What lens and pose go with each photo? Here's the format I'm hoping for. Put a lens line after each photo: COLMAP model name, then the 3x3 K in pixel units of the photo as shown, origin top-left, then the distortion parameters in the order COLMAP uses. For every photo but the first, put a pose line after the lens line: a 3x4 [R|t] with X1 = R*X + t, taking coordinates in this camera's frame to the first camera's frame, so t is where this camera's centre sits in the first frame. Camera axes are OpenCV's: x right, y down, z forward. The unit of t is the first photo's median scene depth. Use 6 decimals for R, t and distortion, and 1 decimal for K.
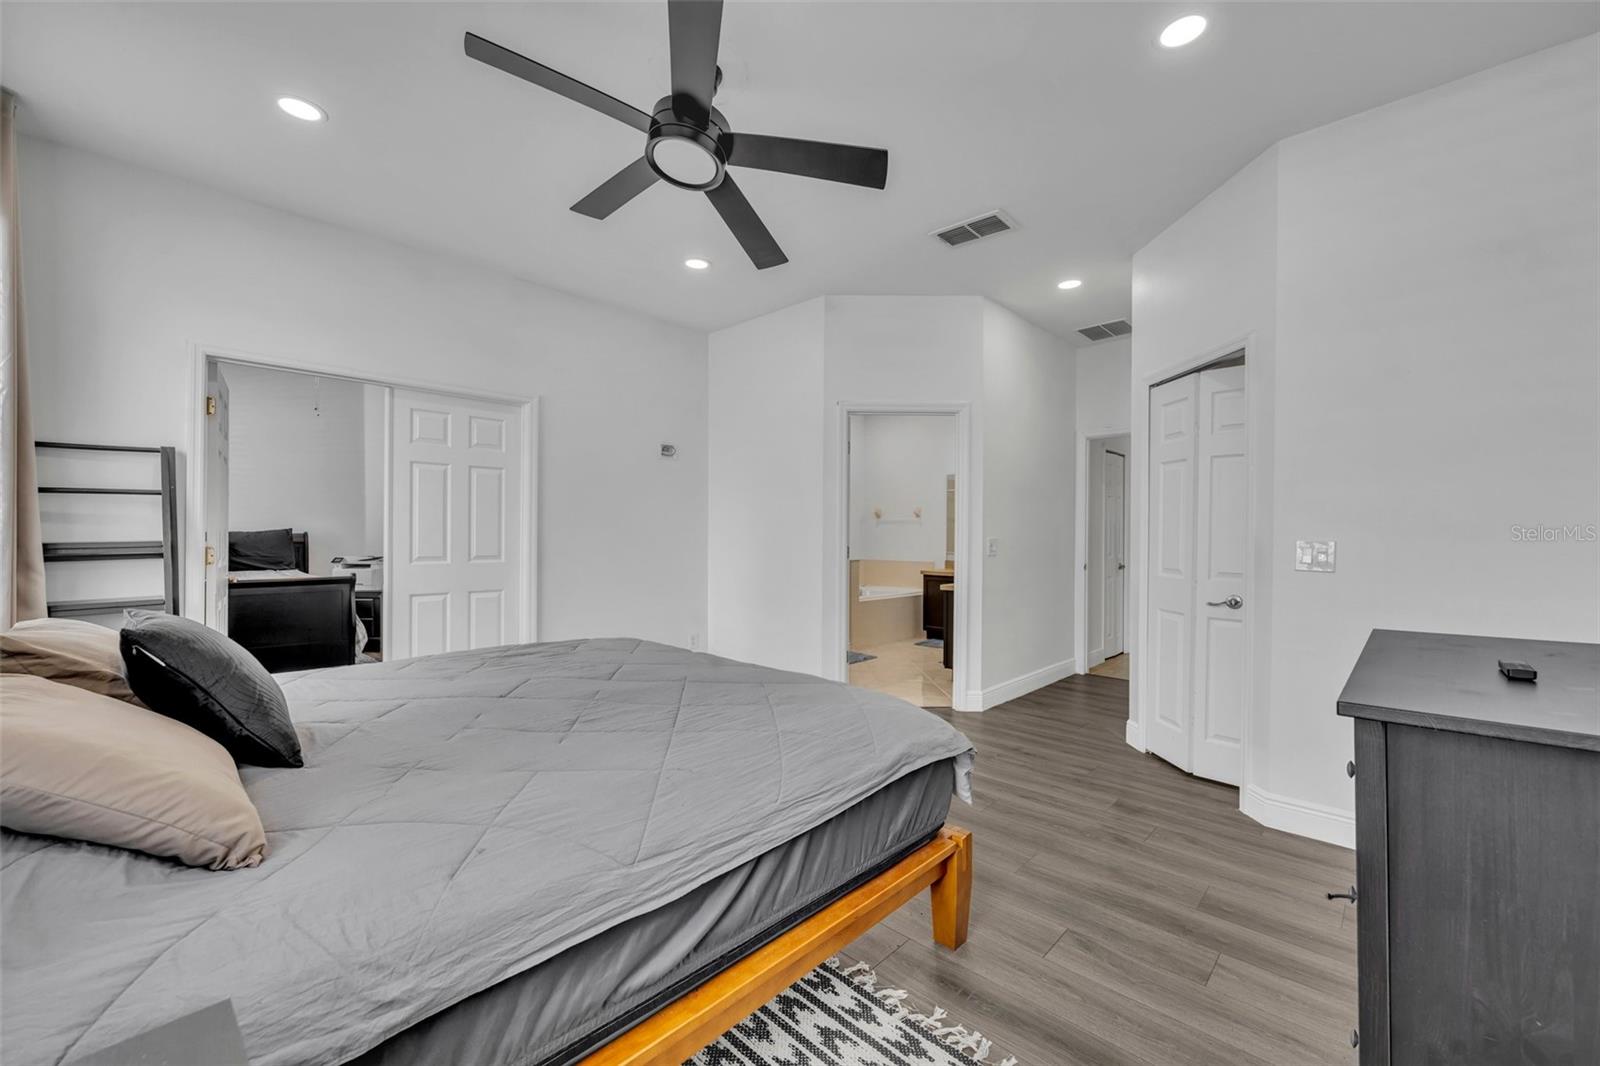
lens RADIAL K [[637.1, 0, 789.7], [0, 637.1, 536.8], [0, 0, 1]] dist [-0.001540, -0.000034]
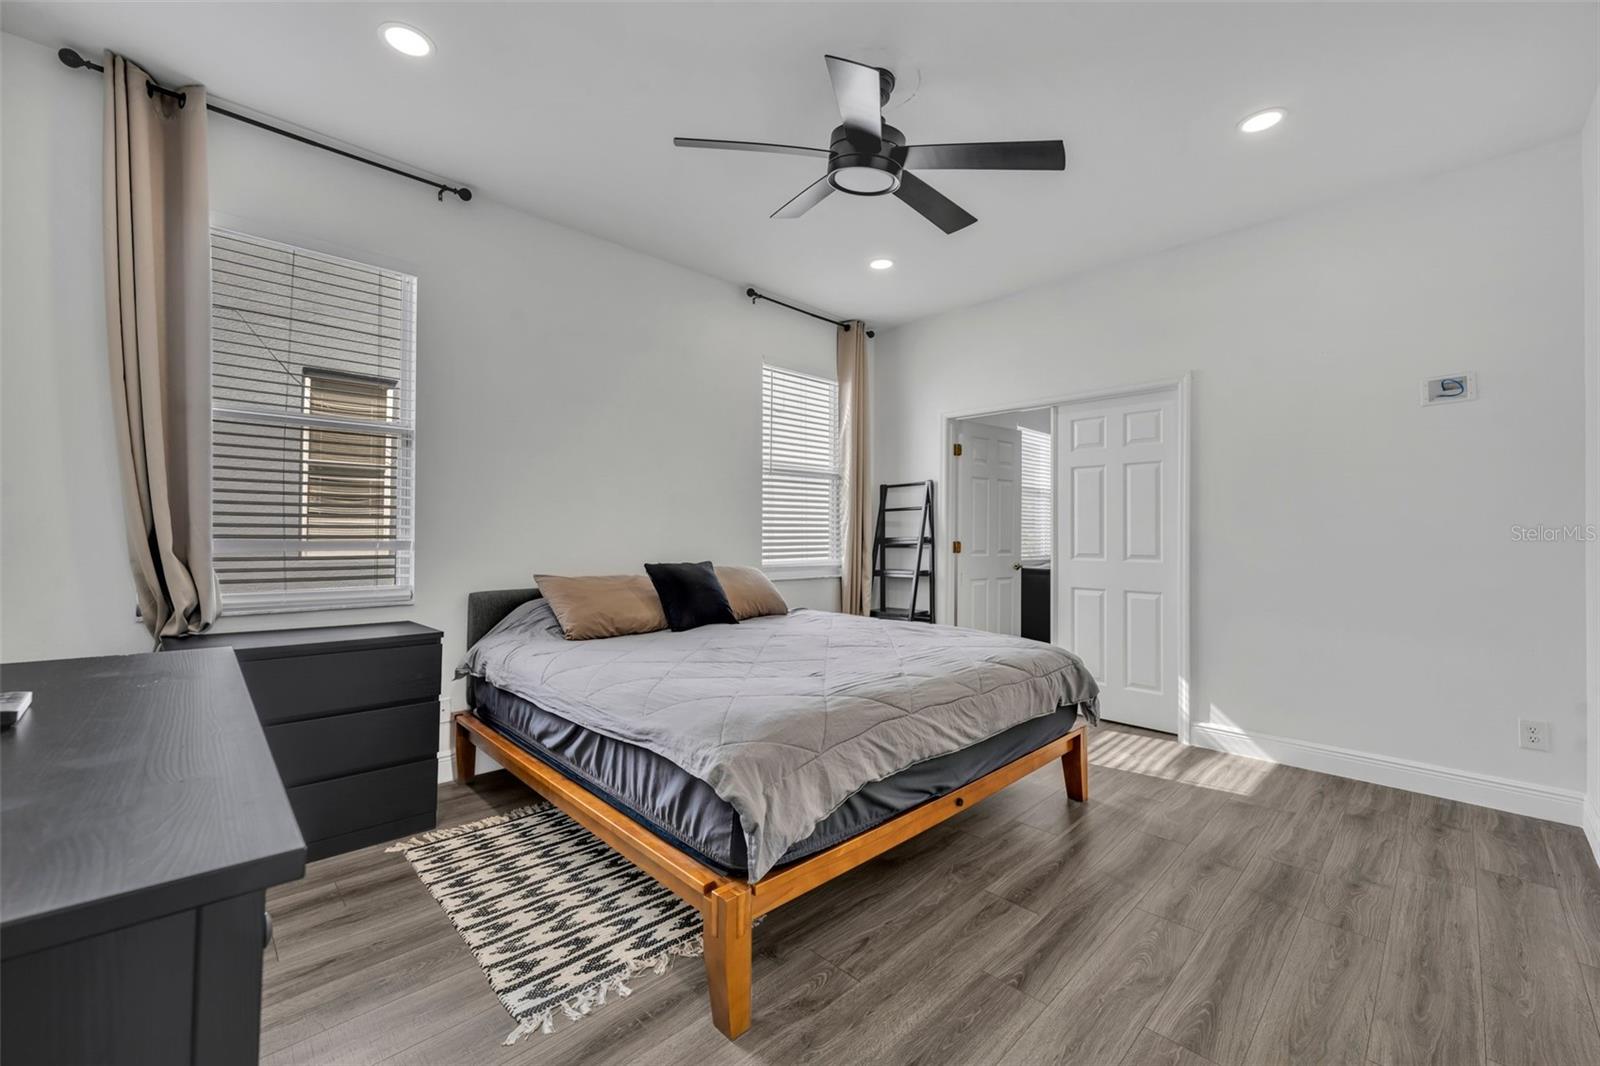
lens RADIAL K [[637.1, 0, 798.7], [0, 637.1, 533.6], [0, 0, 1]] dist [-0.001540, -0.000034]
pose [[-0.024378, -0.005085, -0.999690, 1.191181], [-0.008278, 0.999954, -0.004884, 0.015782], [0.999669, 0.008156, -0.024419, 1.232159]]
